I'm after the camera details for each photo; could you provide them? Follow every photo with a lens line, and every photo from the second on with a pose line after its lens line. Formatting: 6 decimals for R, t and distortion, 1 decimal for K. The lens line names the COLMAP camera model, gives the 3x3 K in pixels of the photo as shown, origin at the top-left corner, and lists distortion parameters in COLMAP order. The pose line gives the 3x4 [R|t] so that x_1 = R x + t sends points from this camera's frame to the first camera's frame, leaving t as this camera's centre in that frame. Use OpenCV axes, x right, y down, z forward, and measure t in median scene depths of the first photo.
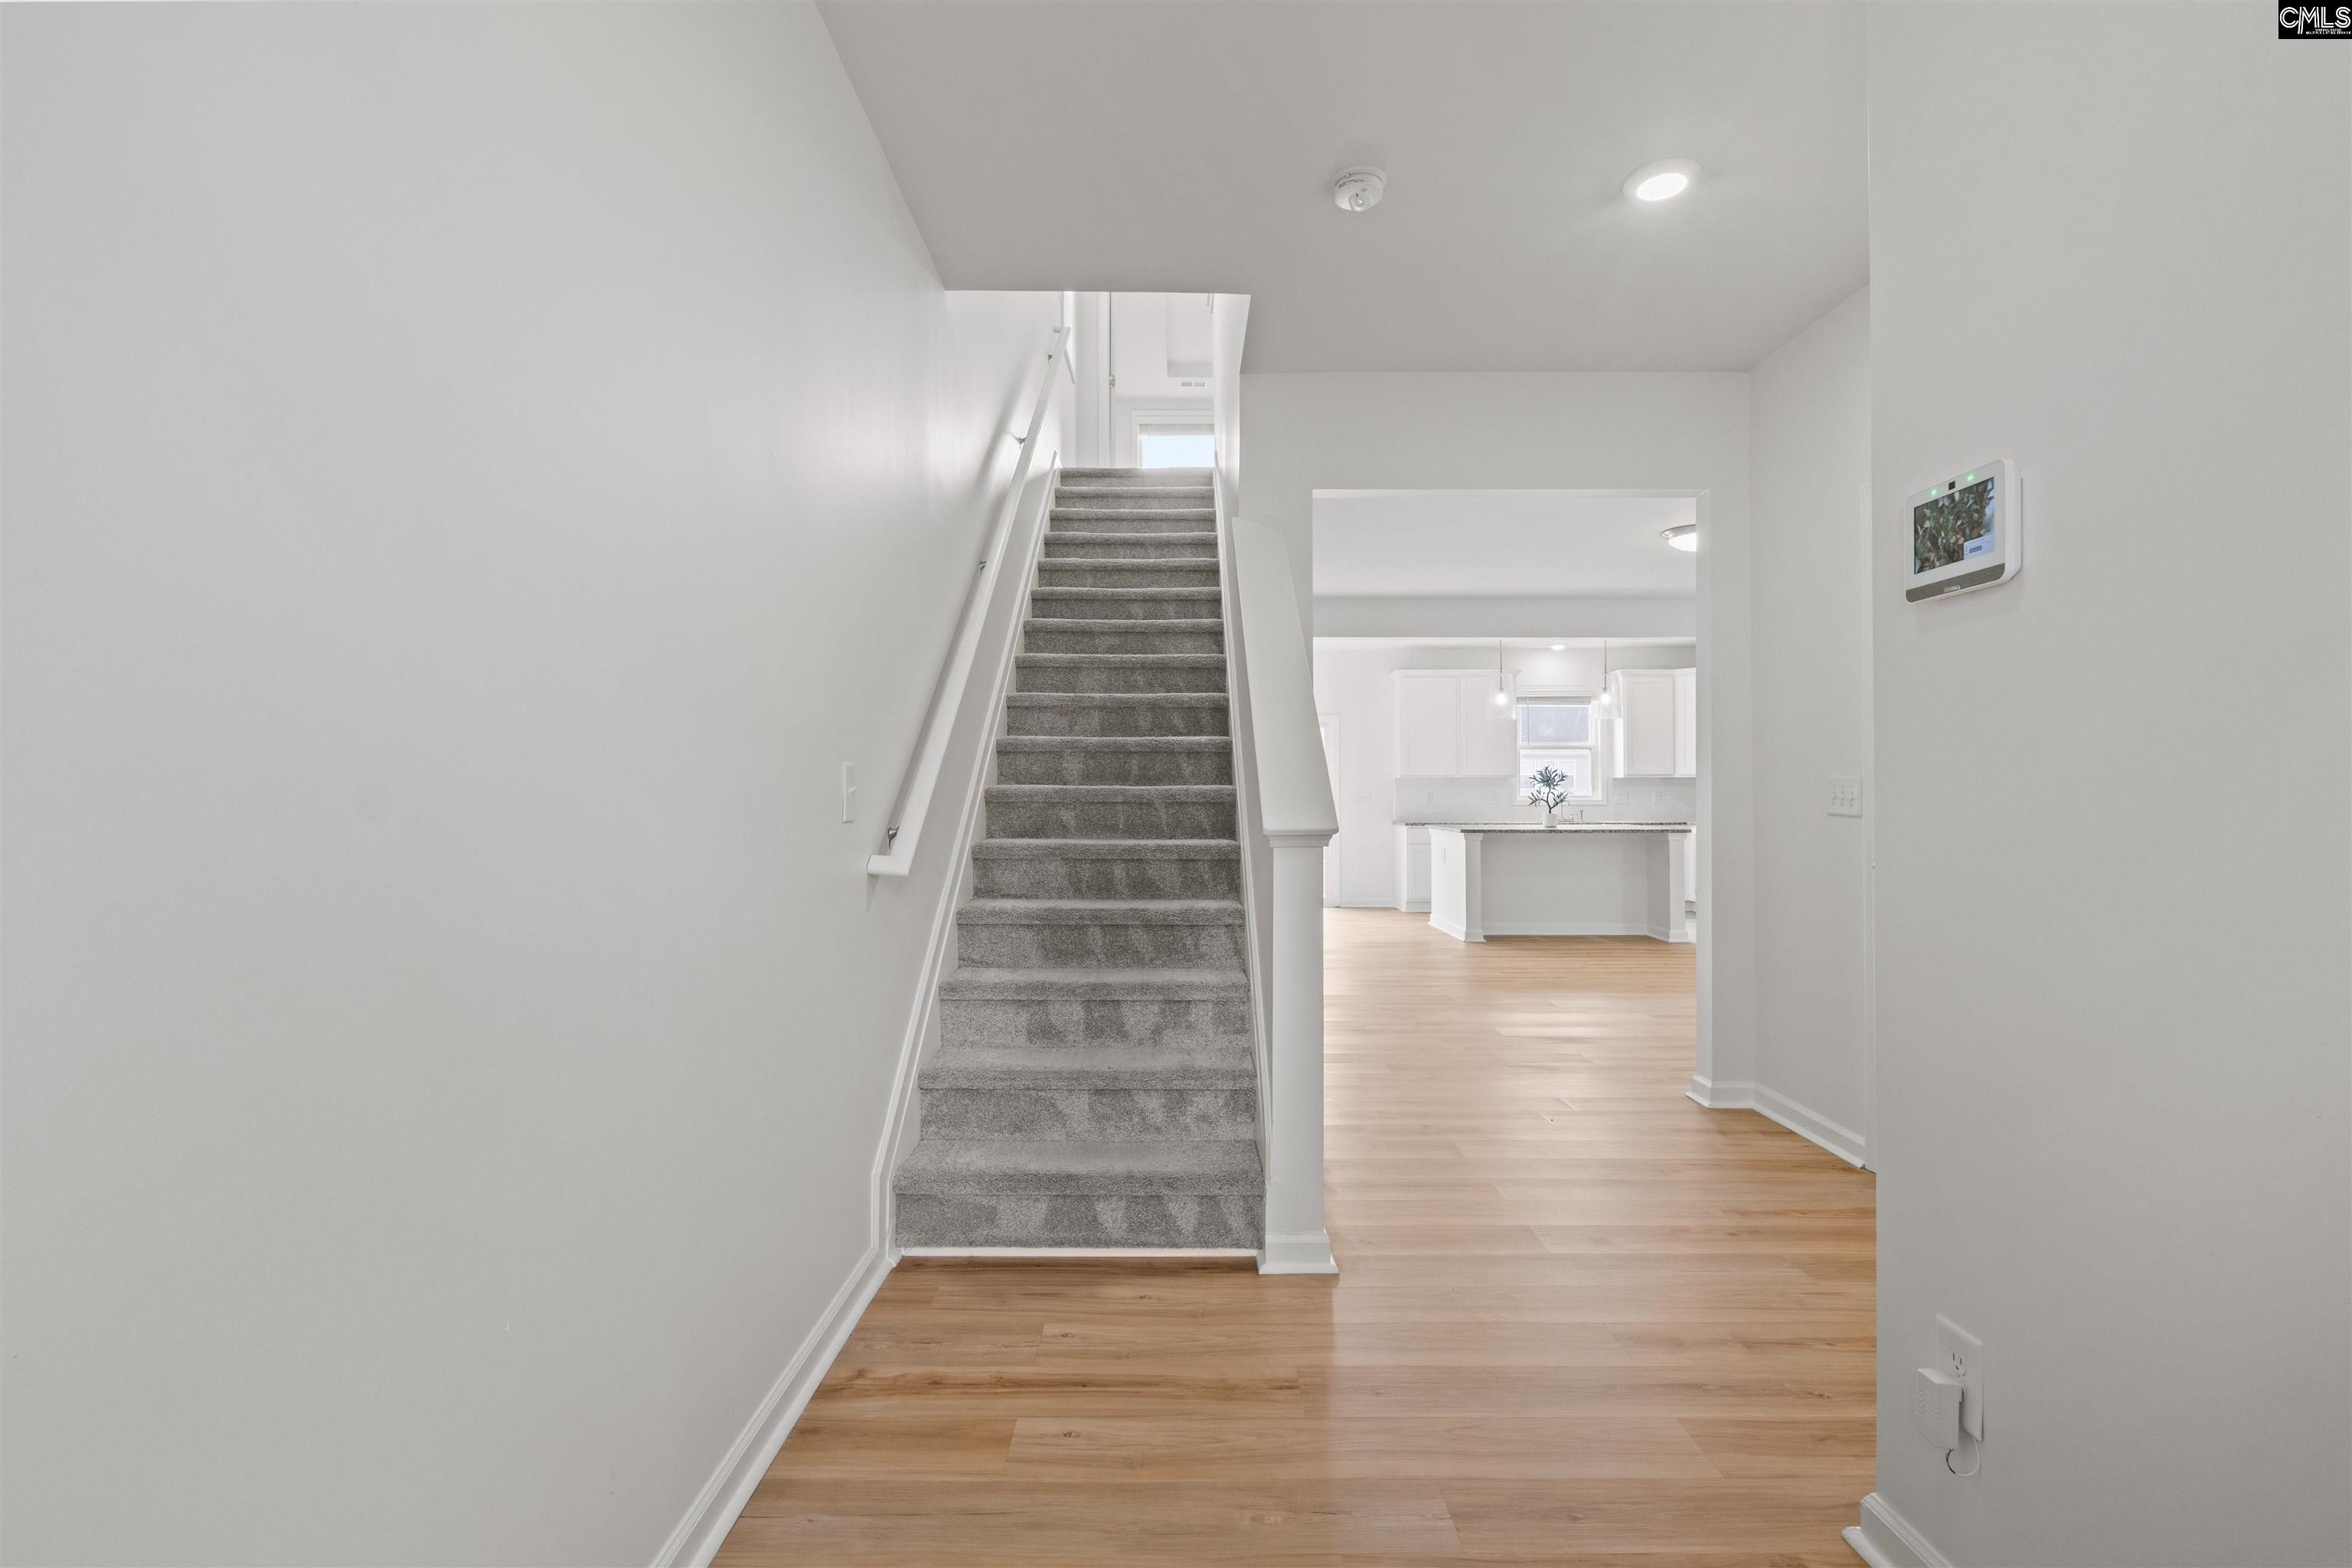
lens RADIAL K [[1079.9, 0, 1179.2], [0, 1079.9, 793.5], [0, 0, 1]] dist [-0.010965, 0.000455]
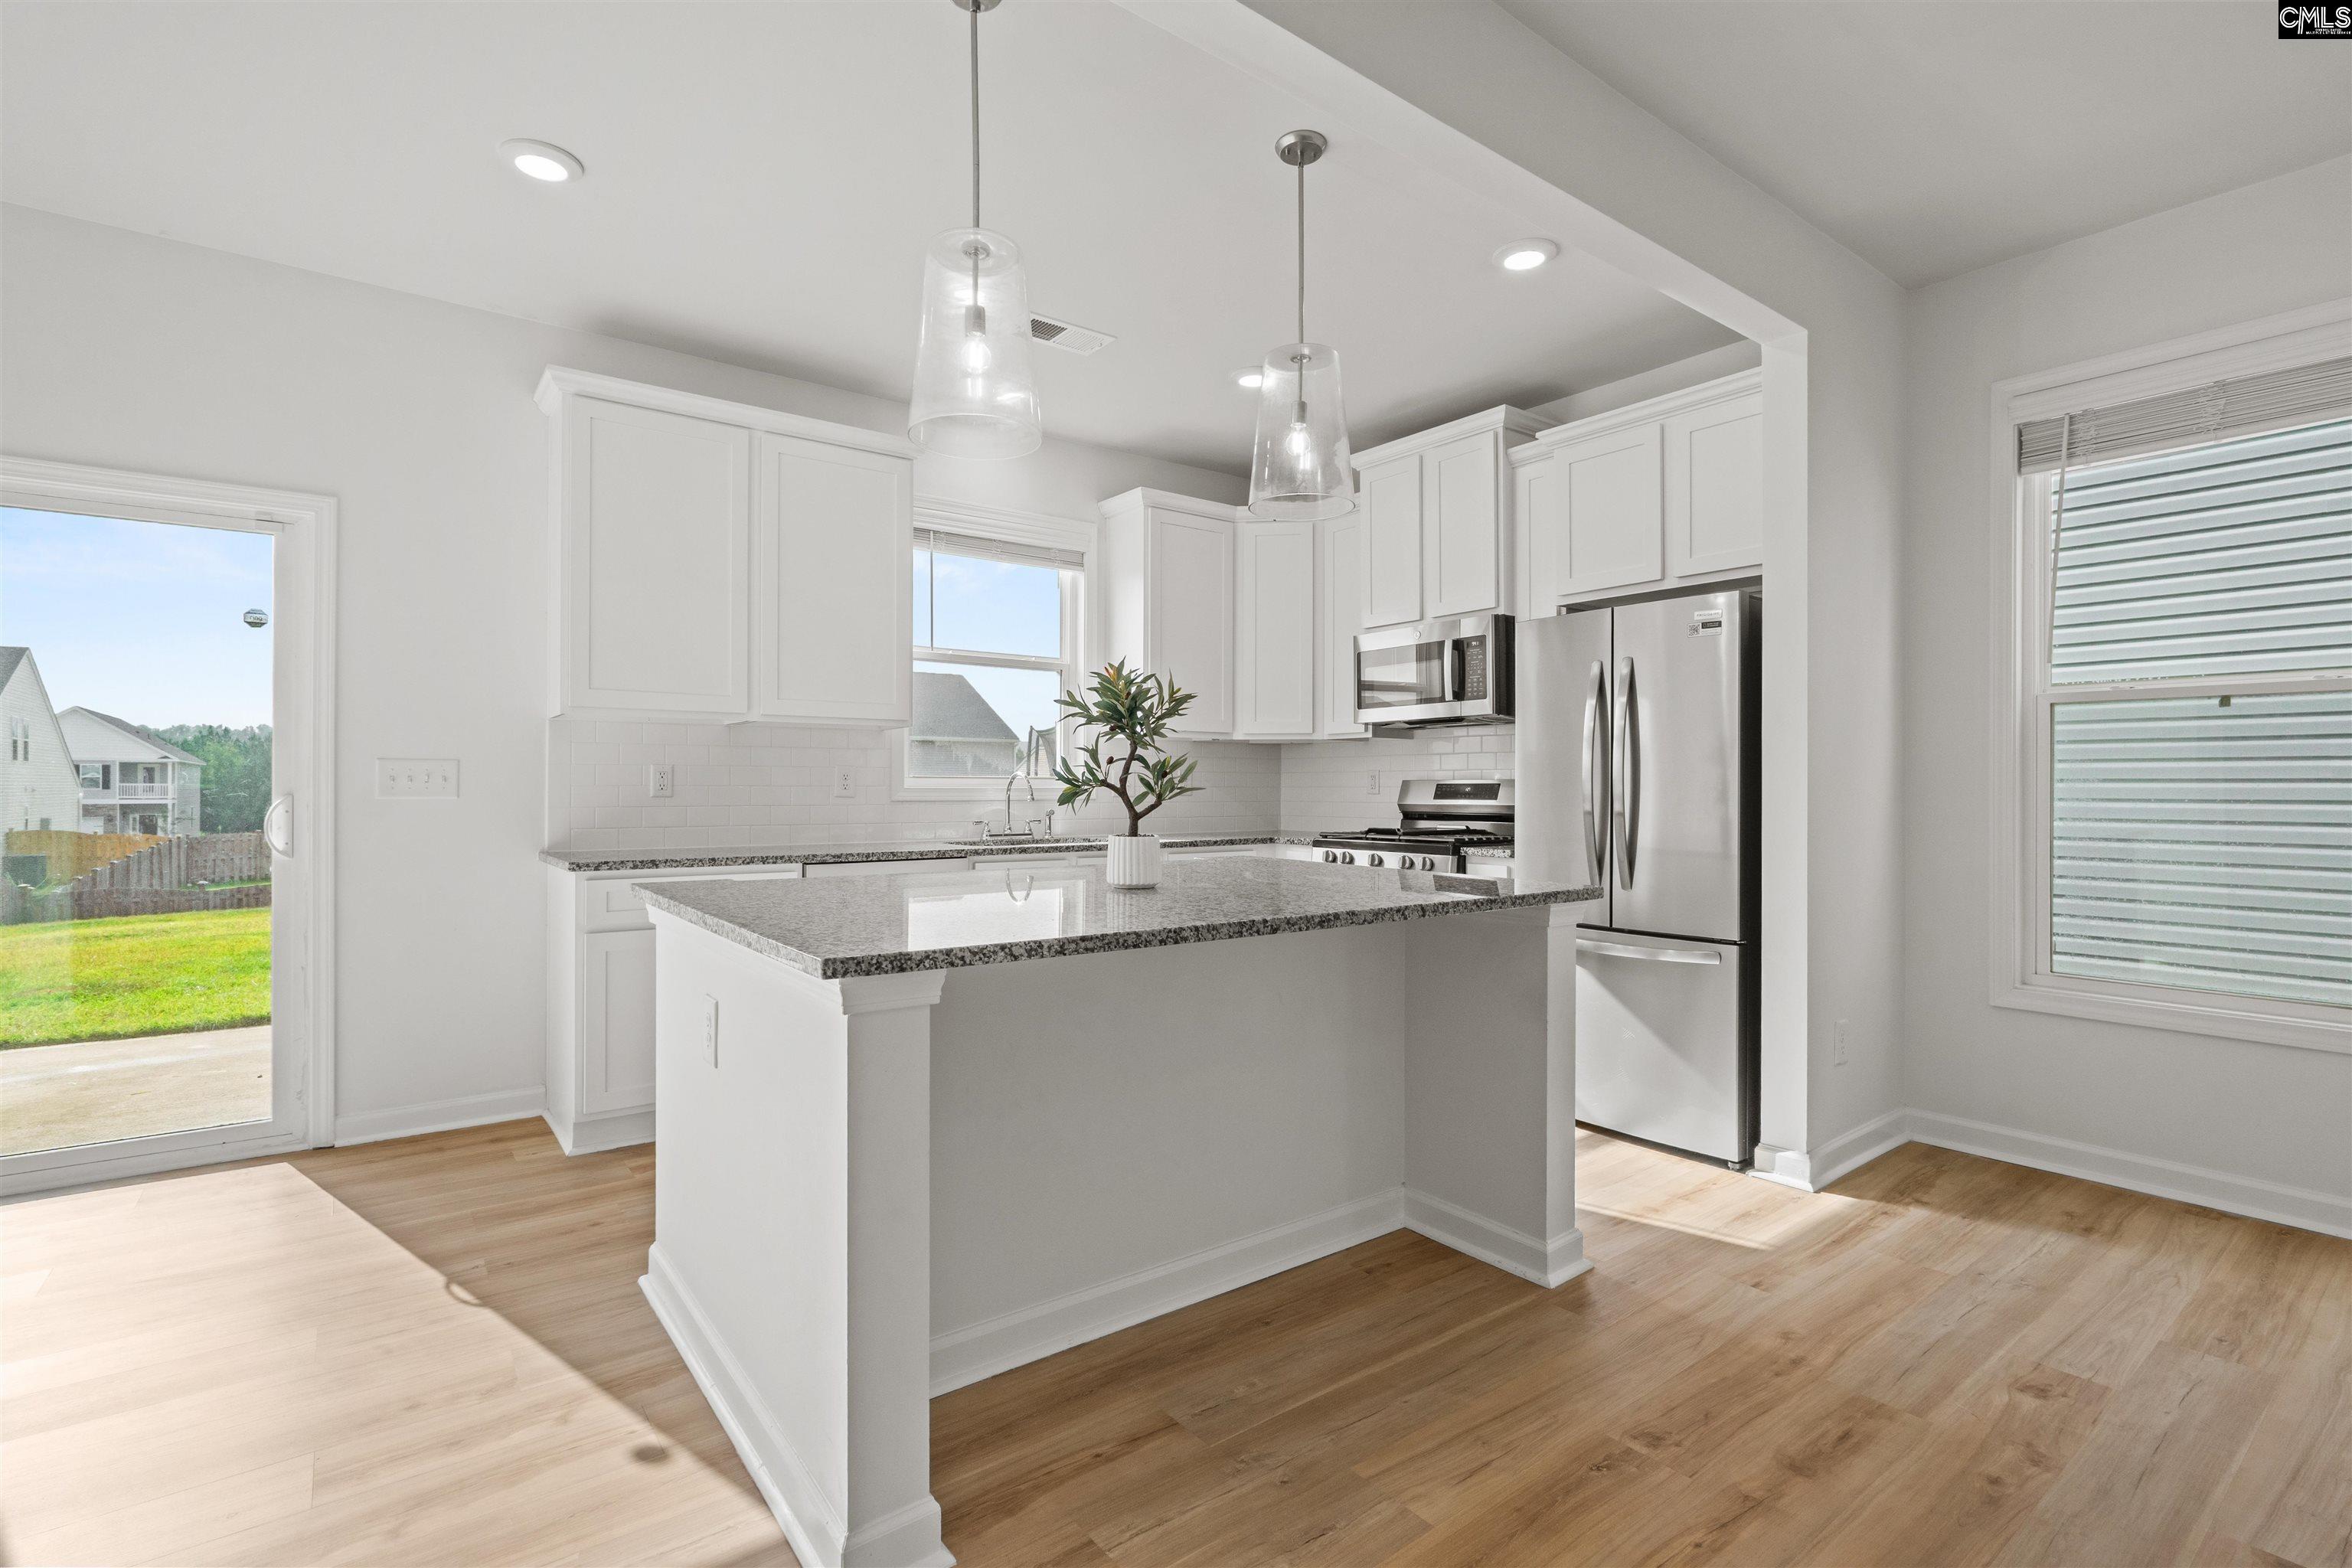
lens RADIAL K [[1084.6, 0, 1176.0], [0, 1084.6, 784.0], [0, 0, 1]] dist [0.000271, -0.000447]
pose [[0.792745, 0.006217, 0.609522, 0.188951], [-0.007044, 0.999975, -0.001038, 0.006112], [-0.609513, -0.003471, 0.792769, 0.778306]]
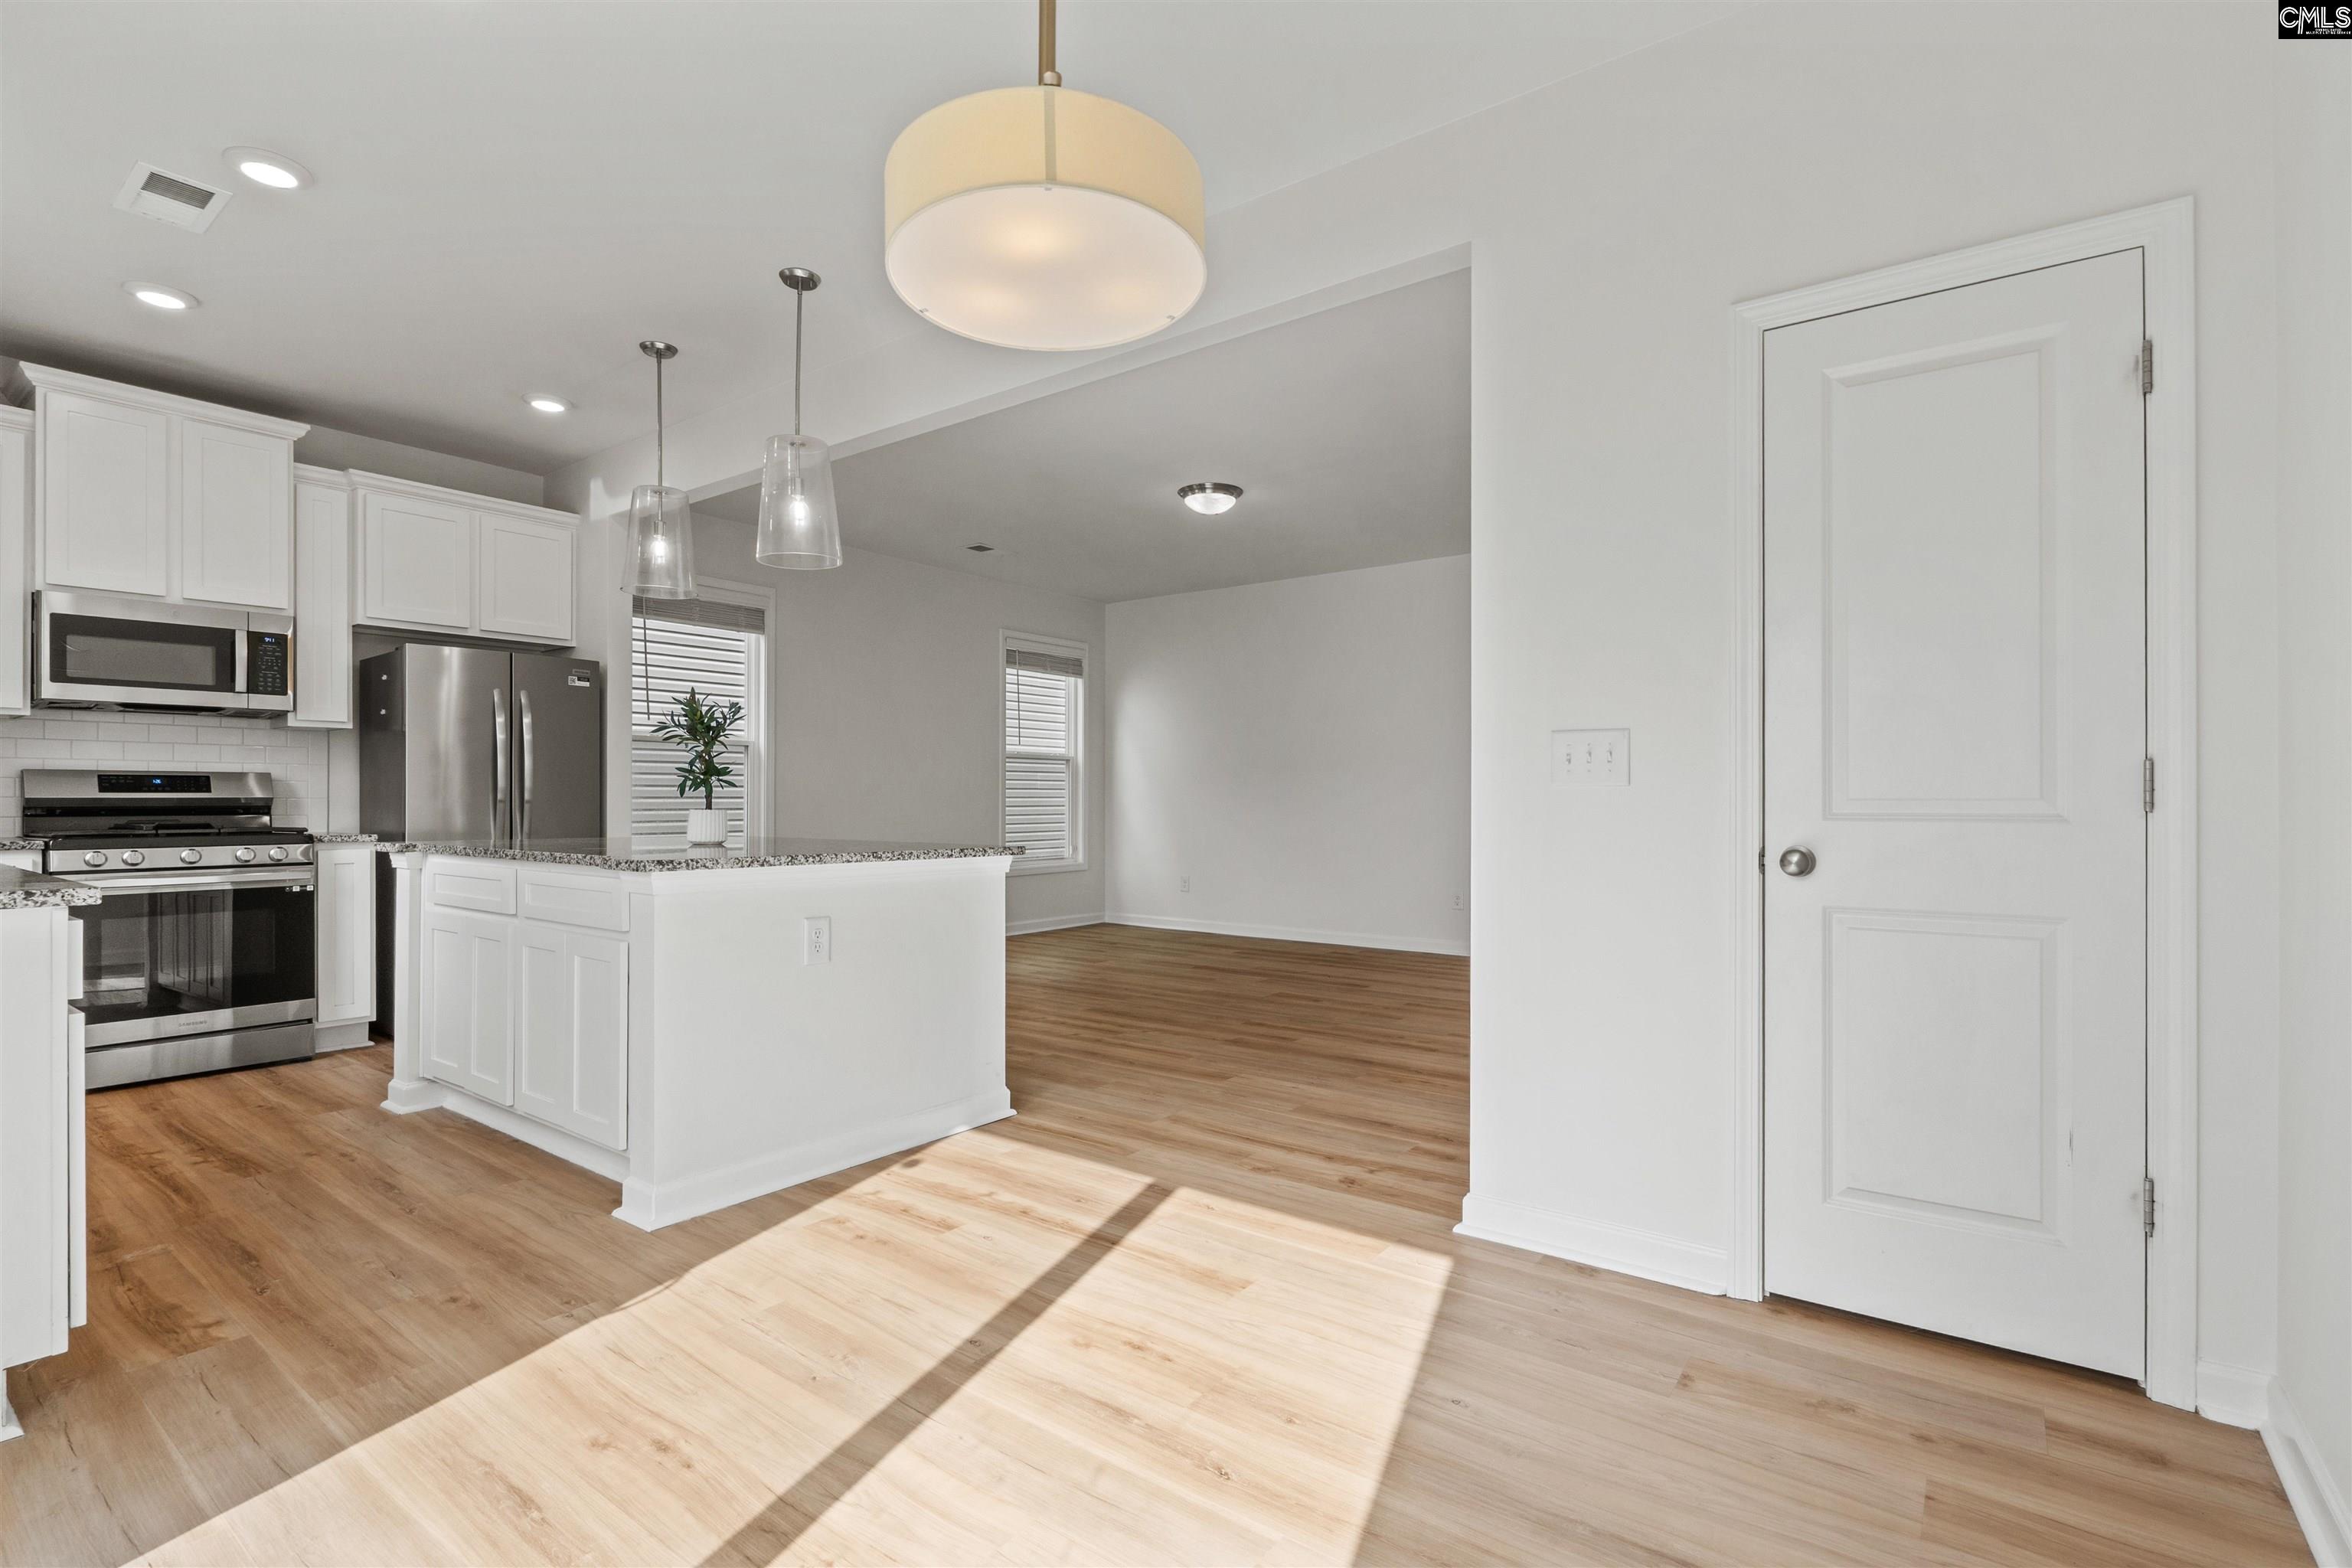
lens RADIAL K [[1079.9, 0, 1179.2], [0, 1079.9, 793.5], [0, 0, 1]] dist [-0.010965, 0.000455]
pose [[-0.805918, 0.004461, 0.592010, -0.022897], [-0.001367, 0.999955, -0.009396, 0.015990], [-0.592025, -0.008382, -0.805876, 1.197126]]
